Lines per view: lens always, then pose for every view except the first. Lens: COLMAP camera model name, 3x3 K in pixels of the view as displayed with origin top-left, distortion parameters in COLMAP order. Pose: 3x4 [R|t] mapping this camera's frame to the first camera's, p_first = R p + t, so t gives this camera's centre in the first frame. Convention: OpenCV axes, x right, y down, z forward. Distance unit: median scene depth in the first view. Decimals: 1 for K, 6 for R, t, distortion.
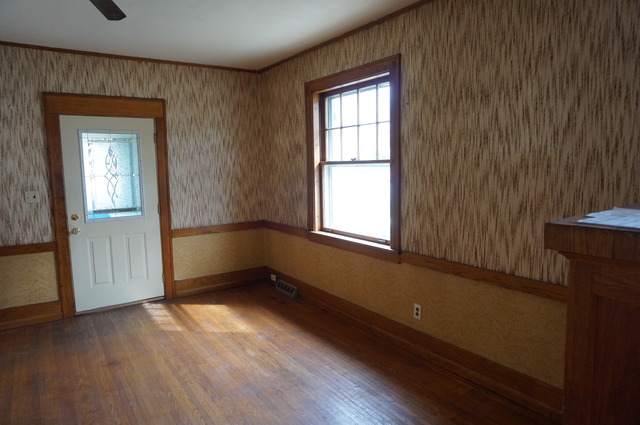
lens RADIAL K [[425.5, 0, 323.3], [0, 425.5, 216.9], [0, 0, 1]] dist [-0.046368, 0.020976]
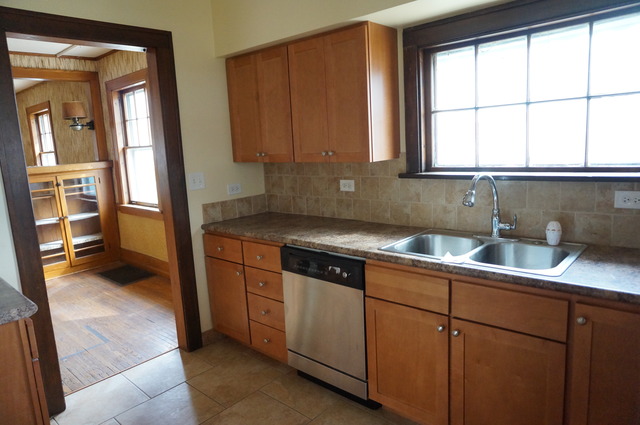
lens RADIAL K [[425.5, 0, 319.4], [0, 425.5, 209.9], [0, 0, 1]] dist [-0.046368, 0.020976]
pose [[0.960290, -0.074110, 0.268980, 0.192741], [0.065590, 0.997023, 0.040537, 0.037274], [-0.271183, -0.021285, 0.962292, -0.313901]]
